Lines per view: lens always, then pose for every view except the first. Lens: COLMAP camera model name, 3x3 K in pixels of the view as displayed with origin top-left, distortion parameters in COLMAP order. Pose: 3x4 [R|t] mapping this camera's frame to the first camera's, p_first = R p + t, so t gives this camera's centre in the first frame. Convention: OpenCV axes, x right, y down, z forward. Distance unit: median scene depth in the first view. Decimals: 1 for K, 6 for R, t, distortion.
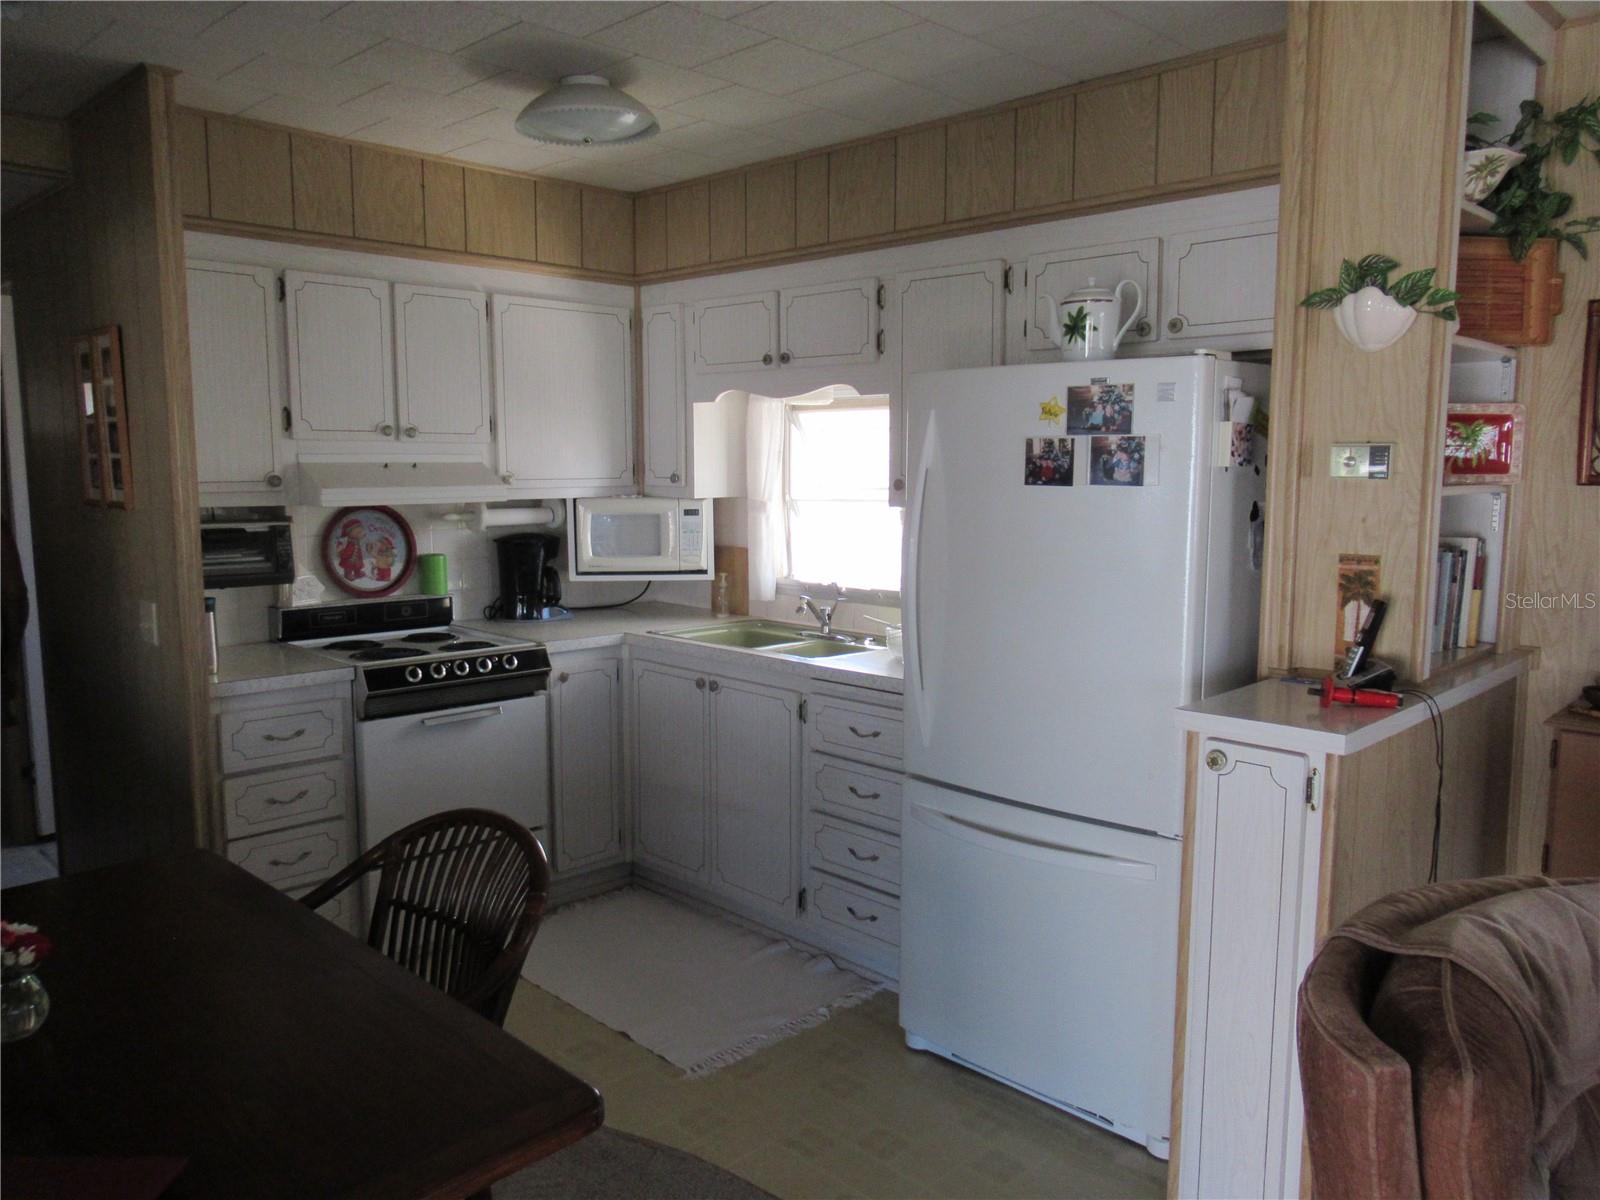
lens RADIAL K [[1195.4, 0, 791.8], [0, 1195.4, 599.2], [0, 0, 1]] dist [-0.007989, 0.005497]
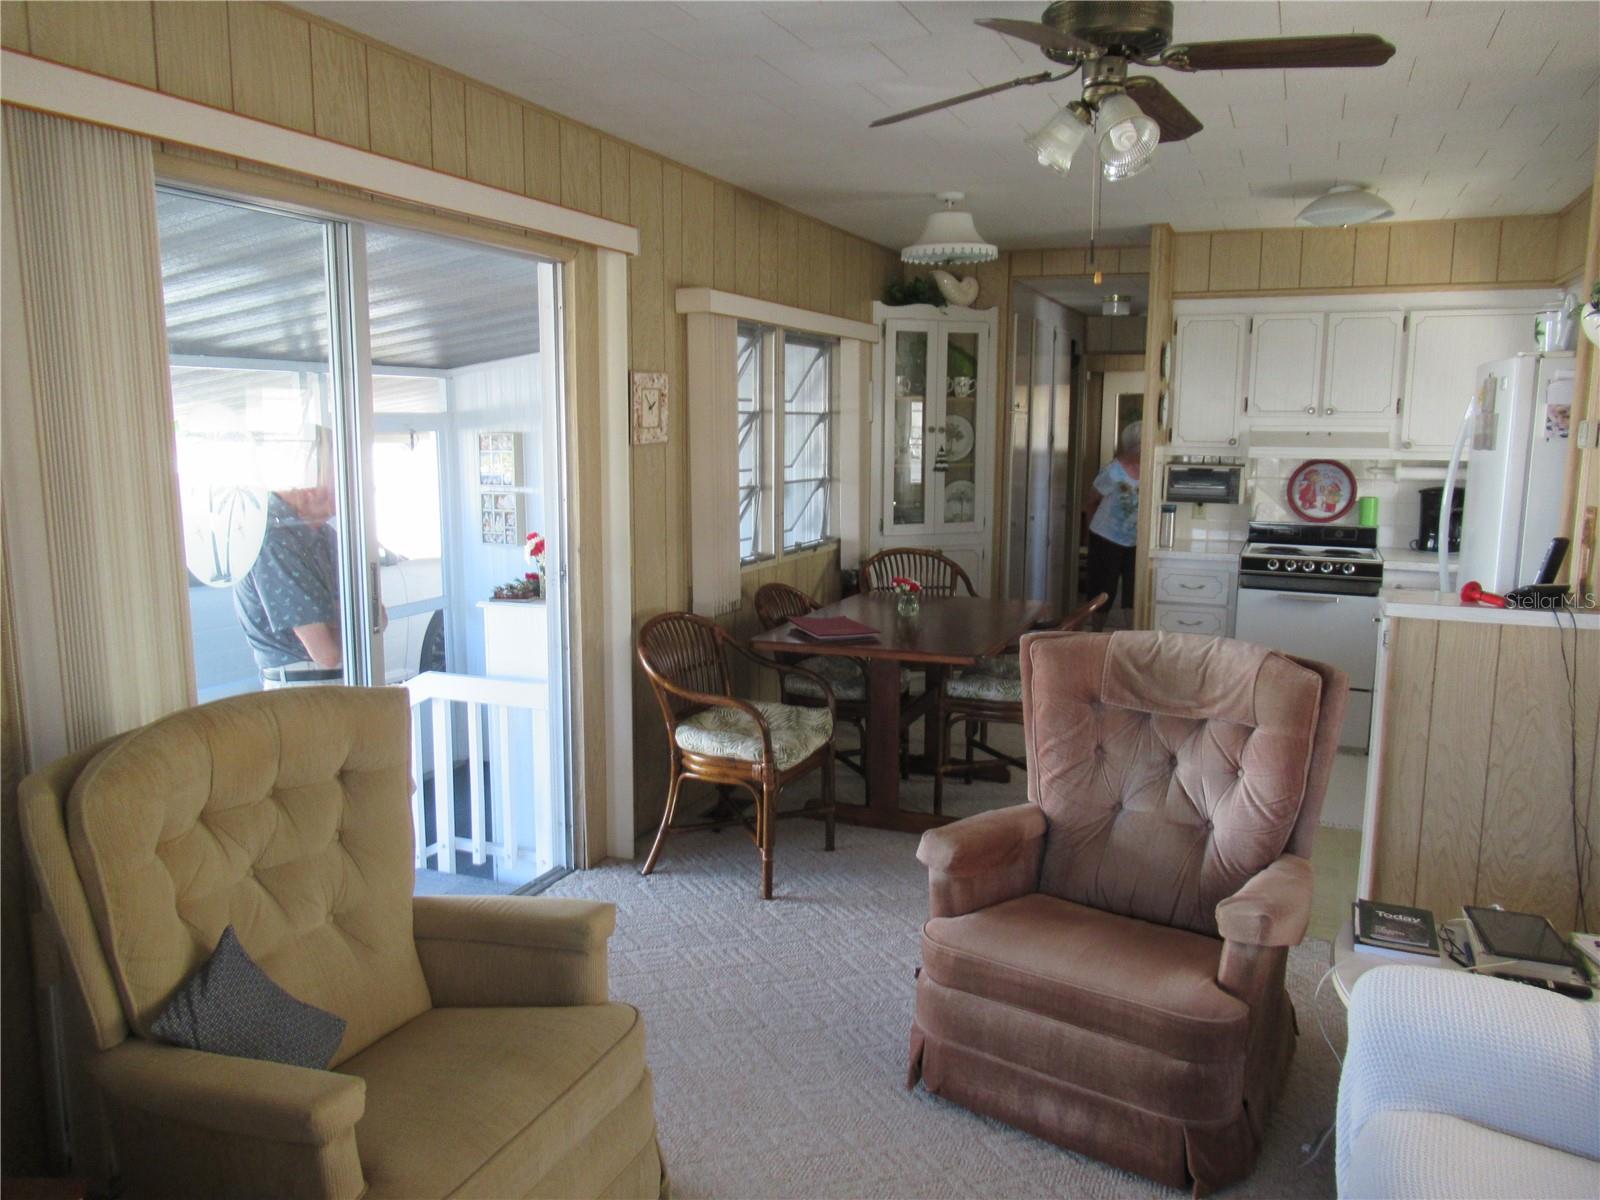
lens RADIAL K [[1195.4, 0, 802.5], [0, 1195.4, 605.3], [0, 0, 1]] dist [-0.007989, 0.005497]
pose [[0.376937, 0.141572, -0.915355, 0.830760], [-0.117402, 0.987582, 0.104398, 0.021823], [0.918768, 0.068113, 0.388877, -0.175705]]
